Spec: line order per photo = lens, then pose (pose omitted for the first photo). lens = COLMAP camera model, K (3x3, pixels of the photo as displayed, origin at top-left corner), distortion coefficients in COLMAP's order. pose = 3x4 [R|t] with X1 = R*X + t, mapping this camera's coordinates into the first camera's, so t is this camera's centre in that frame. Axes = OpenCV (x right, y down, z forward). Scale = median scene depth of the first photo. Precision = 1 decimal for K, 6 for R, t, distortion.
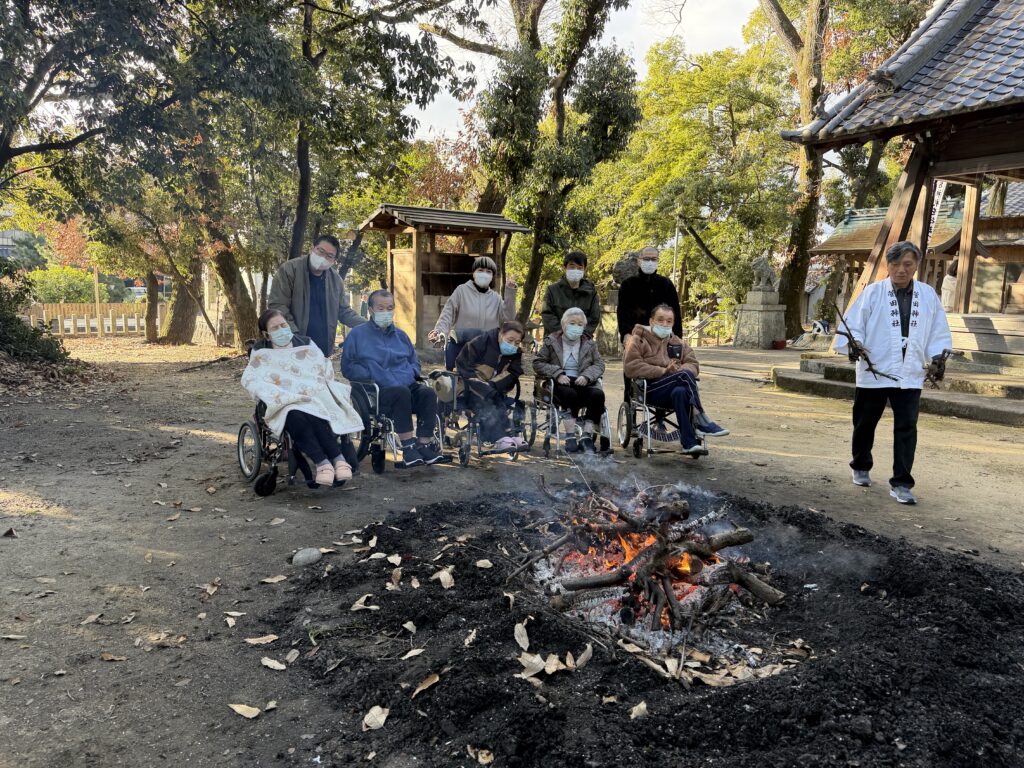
lens RADIAL K [[722.6, 0, 509.6], [0, 722.6, 386.3], [0, 0, 1]] dist [0.009070, -0.015510]
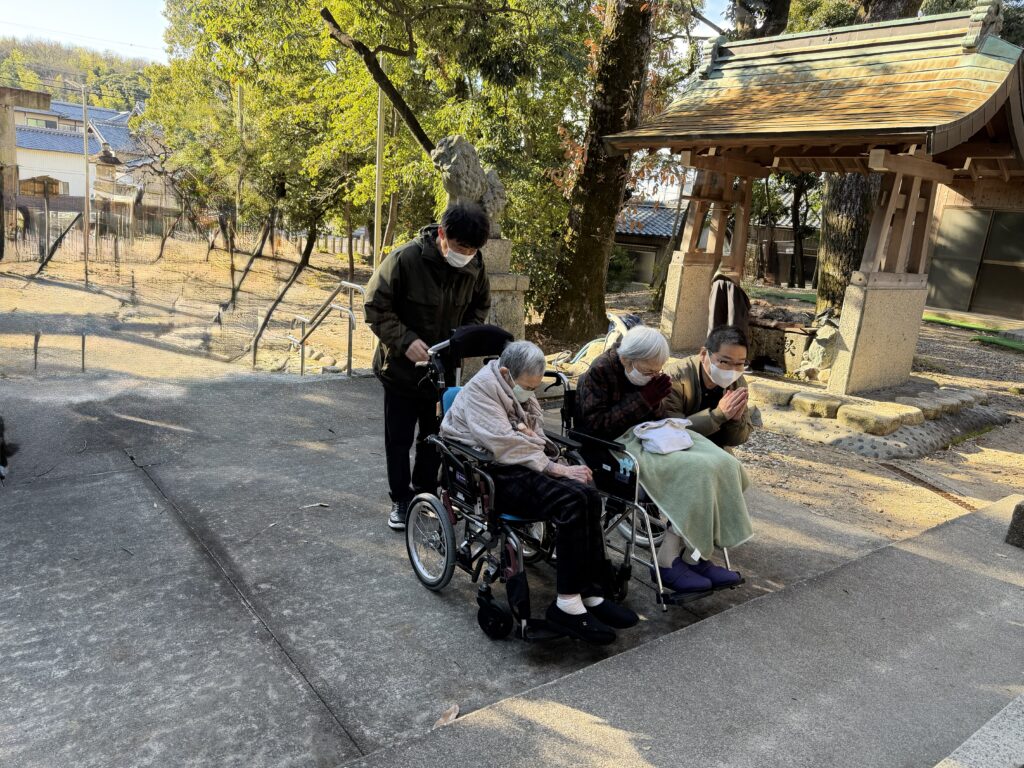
lens RADIAL K [[722.6, 0, 510.2], [0, 722.6, 382.8], [0, 0, 1]] dist [0.009070, -0.015510]
pose [[0.992066, 0.036574, 0.120279, 0.209043], [-0.048365, 0.994145, 0.096621, -0.058705], [-0.116041, -0.101672, 0.988027, 0.394082]]
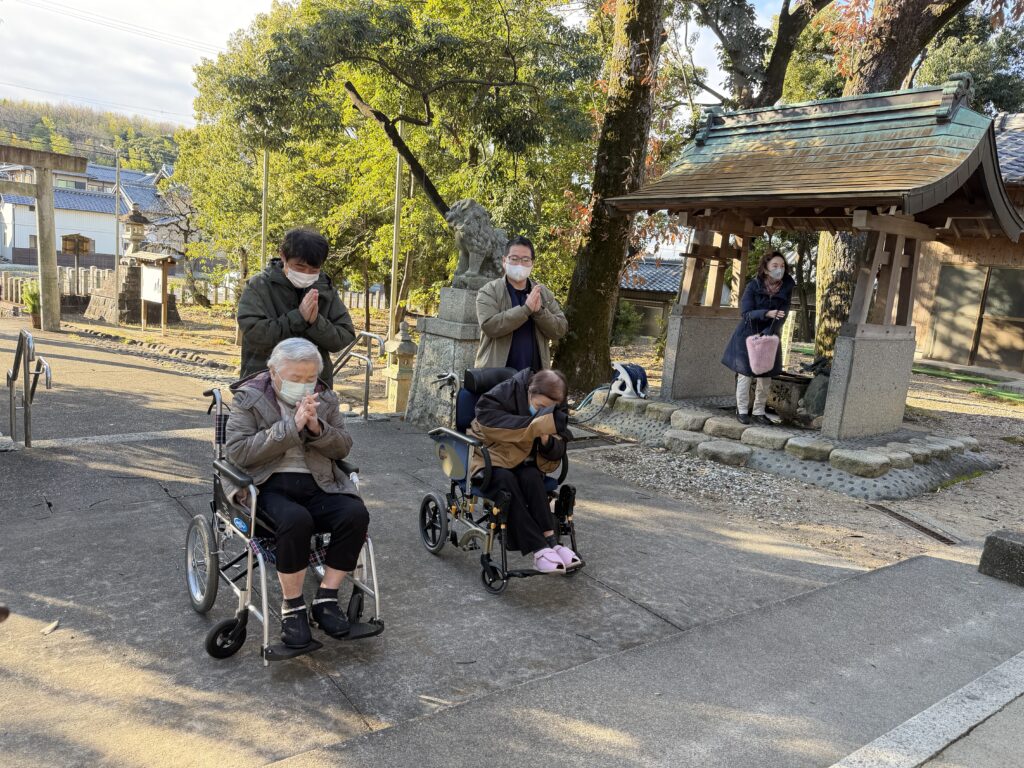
lens RADIAL K [[722.6, 0, 510.7], [0, 722.6, 386.3], [0, 0, 1]] dist [0.009070, -0.015510]
pose [[0.993674, 0.048612, 0.101236, 0.209118], [-0.051499, 0.998332, 0.026103, -0.056414], [-0.099798, -0.031151, 0.994520, 0.381094]]
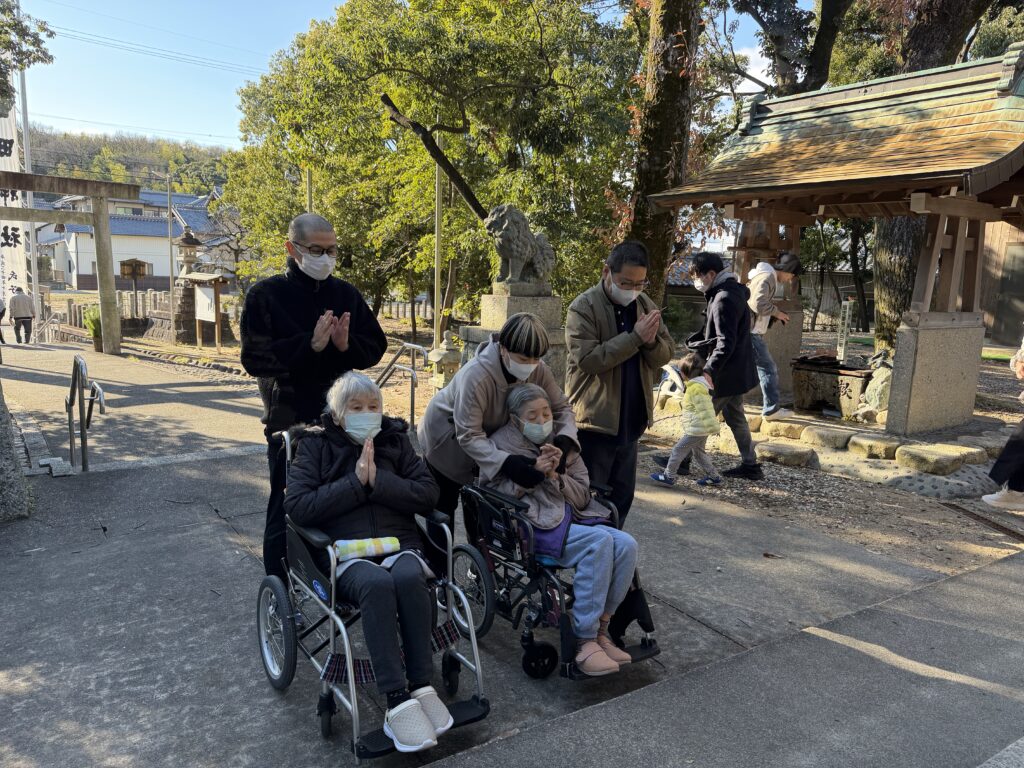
lens RADIAL K [[722.6, 0, 511.8], [0, 722.6, 385.8], [0, 0, 1]] dist [0.009070, -0.015510]
pose [[0.999390, 0.009585, 0.033590, 0.210677], [-0.010383, 0.999667, 0.023640, -0.057702], [-0.033352, -0.023974, 0.999156, 0.384871]]
